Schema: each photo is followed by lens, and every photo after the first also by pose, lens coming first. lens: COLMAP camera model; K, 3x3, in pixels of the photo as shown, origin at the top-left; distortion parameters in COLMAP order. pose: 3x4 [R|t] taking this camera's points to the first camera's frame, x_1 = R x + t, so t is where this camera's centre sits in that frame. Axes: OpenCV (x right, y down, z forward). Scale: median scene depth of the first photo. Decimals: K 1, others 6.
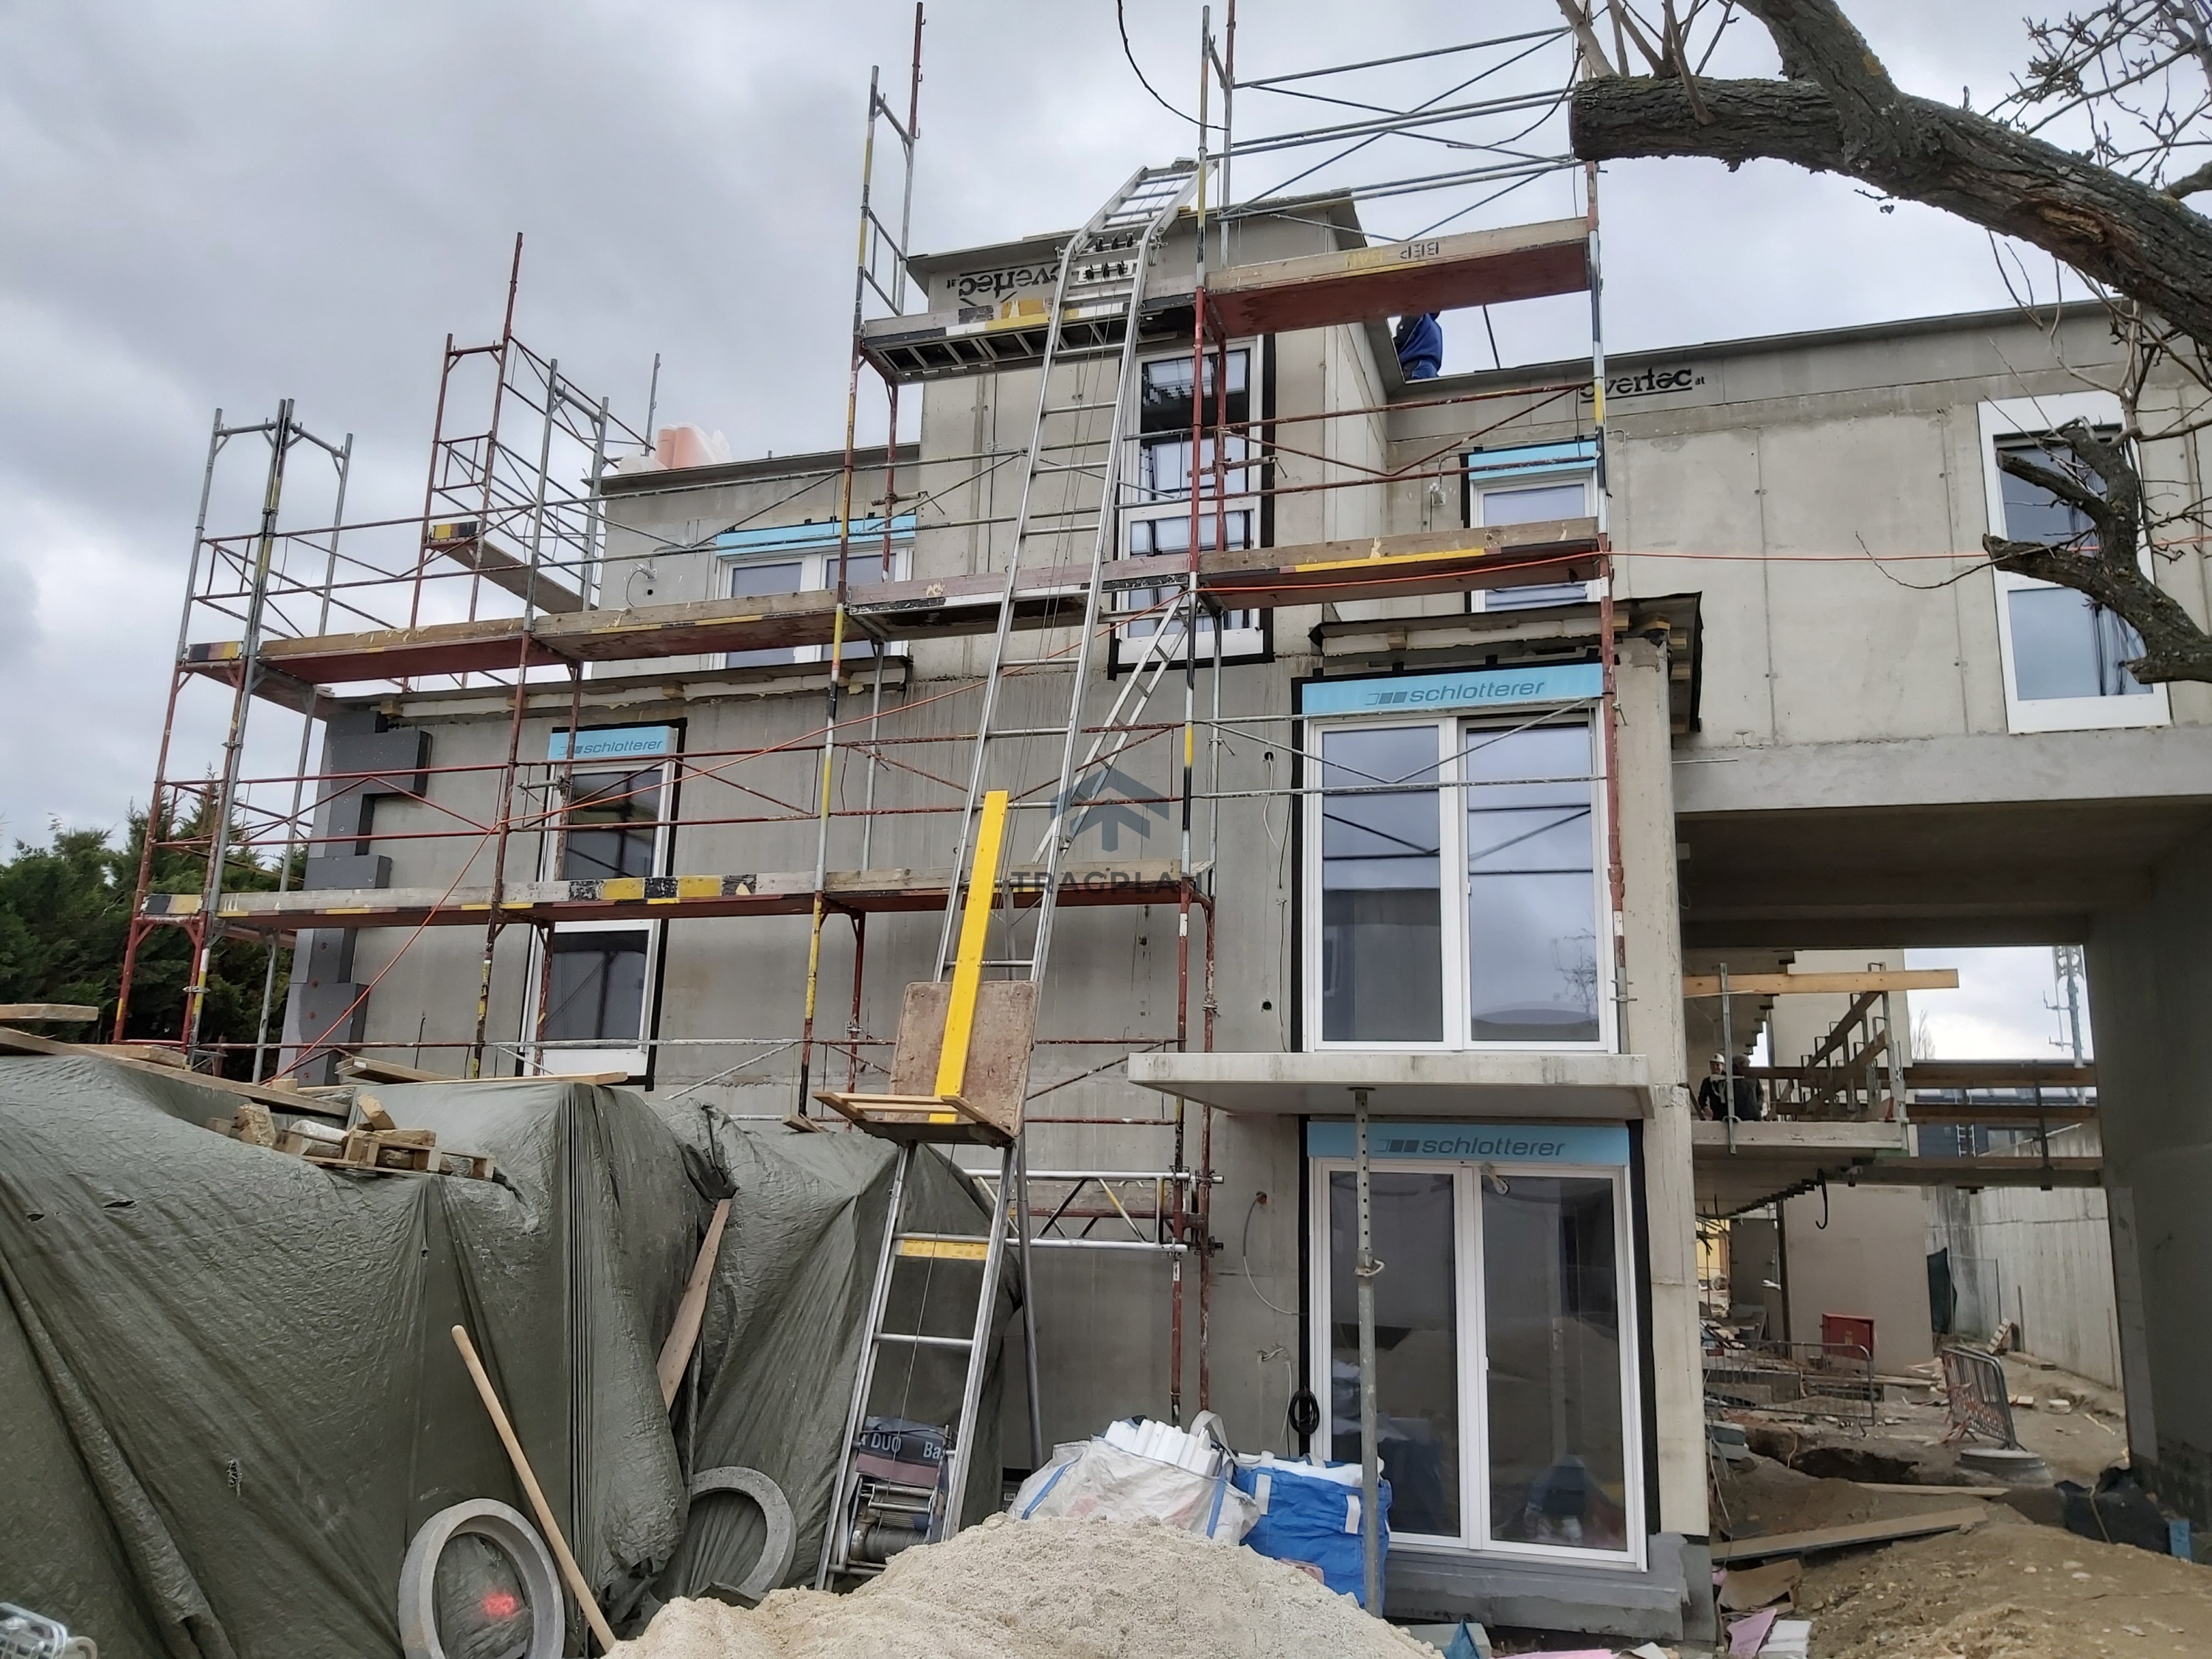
lens RADIAL K [[1695.9, 0, 1106.0], [0, 1695.9, 829.5], [0, 0, 1]] dist [0.053231, -0.130410]
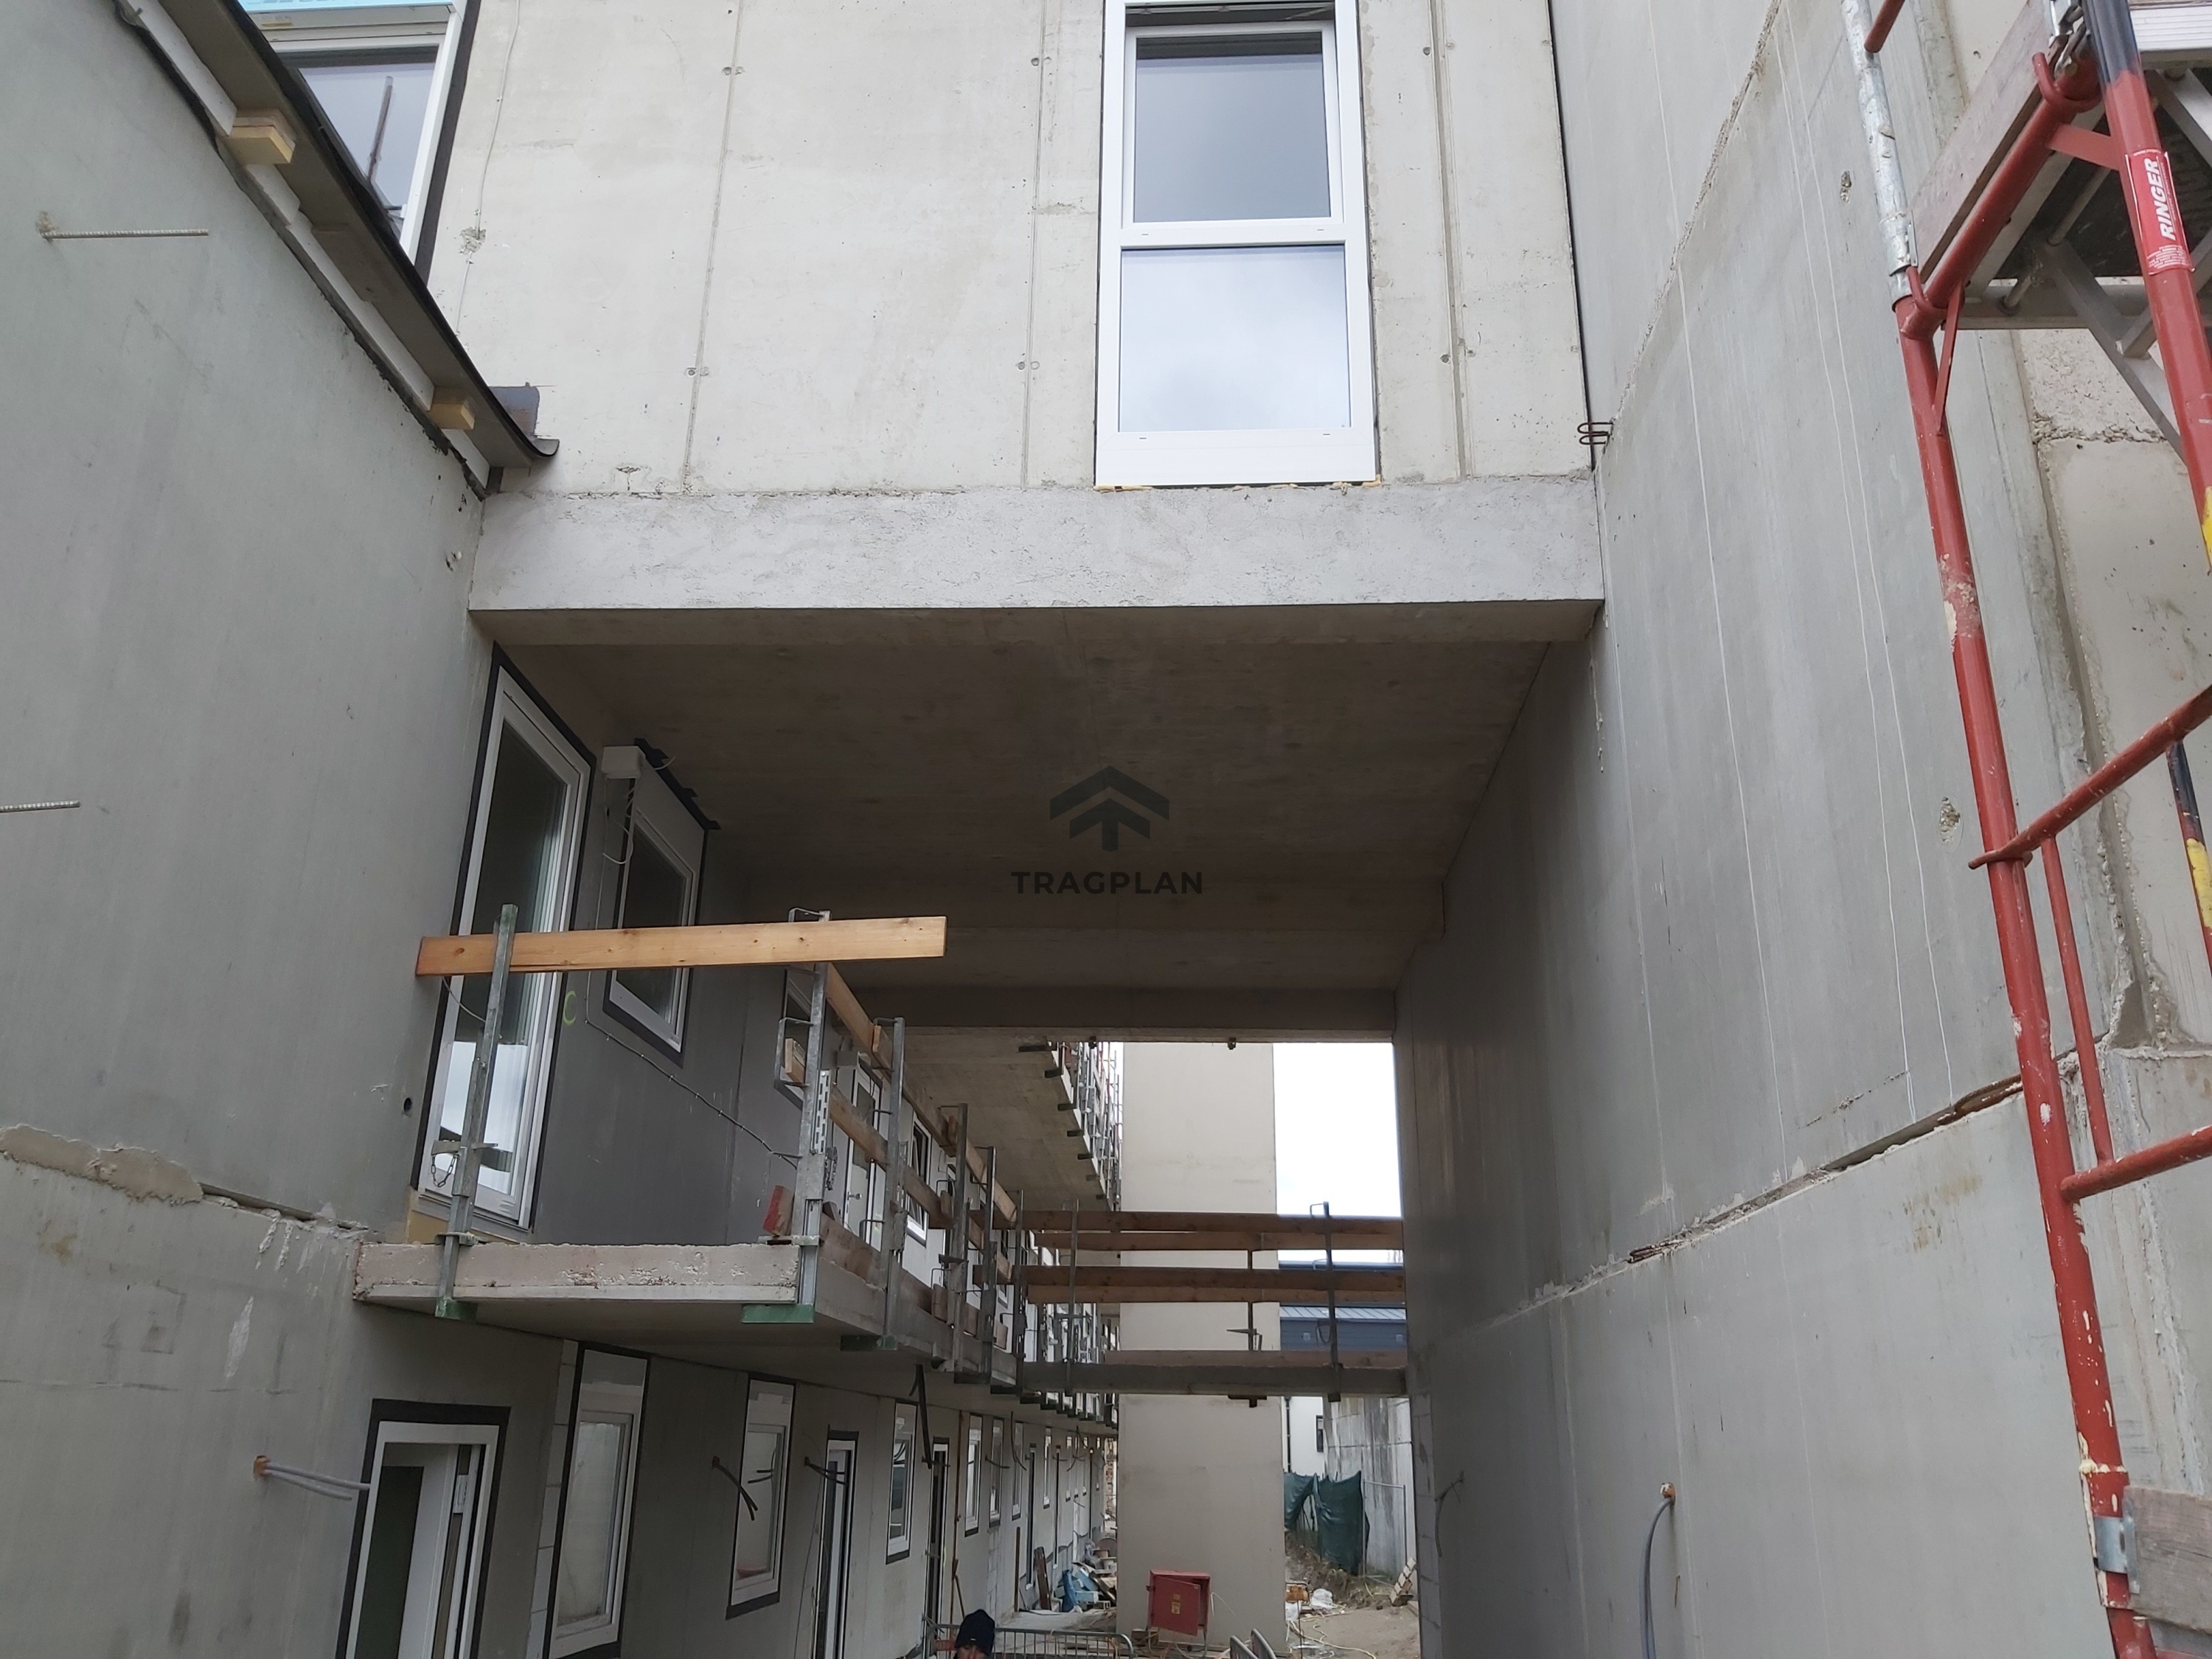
lens RADIAL K [[1689.1, 0, 1106.0], [0, 1689.1, 829.5], [0, 0, 1]] dist [0.074048, -0.126904]
pose [[0.964473, 0.075491, 0.253167, 0.399158], [-0.044538, 0.991050, -0.125843, 0.109181], [-0.260401, 0.110097, 0.959203, 0.500971]]
